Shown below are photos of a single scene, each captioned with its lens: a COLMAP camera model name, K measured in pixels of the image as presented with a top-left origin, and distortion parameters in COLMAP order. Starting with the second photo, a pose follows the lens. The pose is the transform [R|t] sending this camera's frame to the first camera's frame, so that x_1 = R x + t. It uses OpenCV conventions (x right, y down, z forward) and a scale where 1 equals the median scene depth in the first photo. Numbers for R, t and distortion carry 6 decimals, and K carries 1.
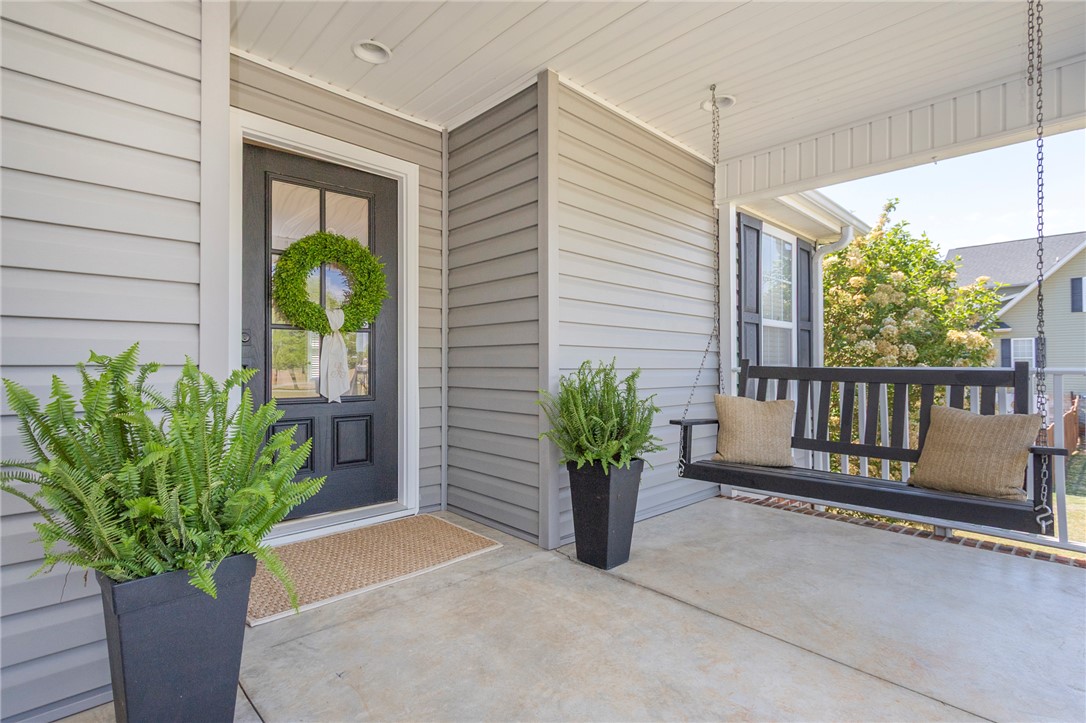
lens RADIAL K [[494.9, 0, 519.4], [0, 494.9, 364.9], [0, 0, 1]] dist [0.001596, -0.000176]
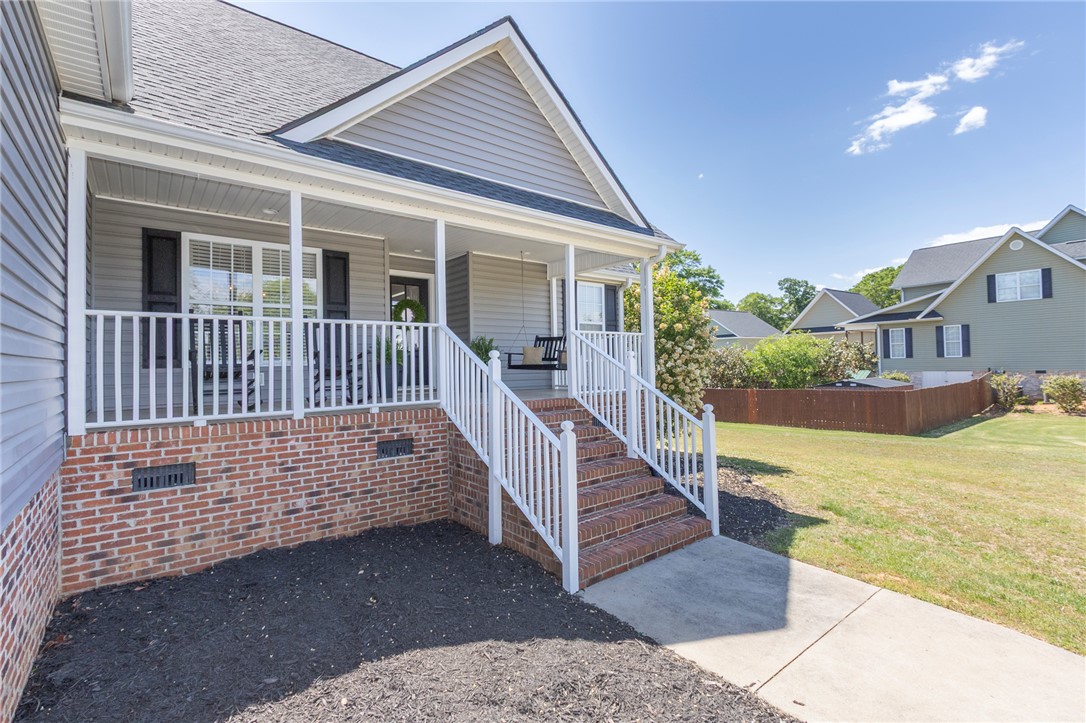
lens RADIAL K [[494.9, 0, 550.6], [0, 494.9, 354.8], [0, 0, 1]] dist [0.001596, -0.000176]
pose [[0.998023, -0.020386, -0.059450, 0.755858], [0.019361, 0.999655, -0.017763, 0.178032], [0.059792, 0.016577, 0.998073, -2.212478]]
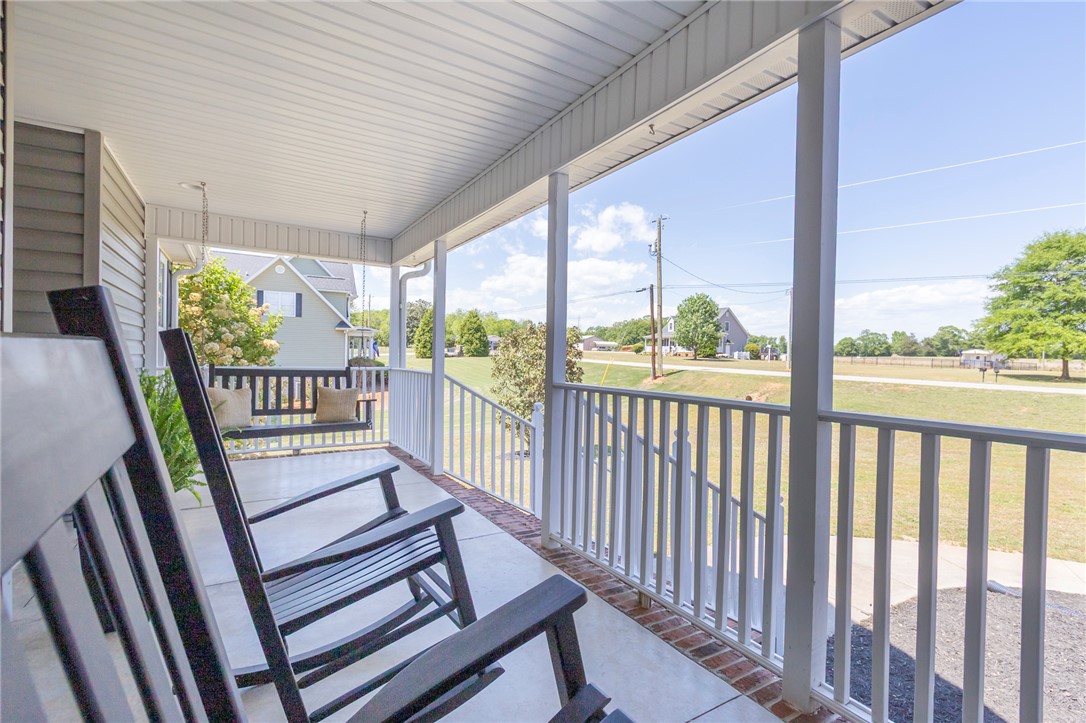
lens RADIAL K [[494.9, 0, 545.0], [0, 494.9, 361.7], [0, 0, 1]] dist [0.001596, -0.000176]
pose [[0.179030, -0.012269, 0.983767, -0.895513], [-0.013963, 0.999790, 0.015010, -0.058182], [-0.983745, -0.016423, 0.178821, -0.293449]]
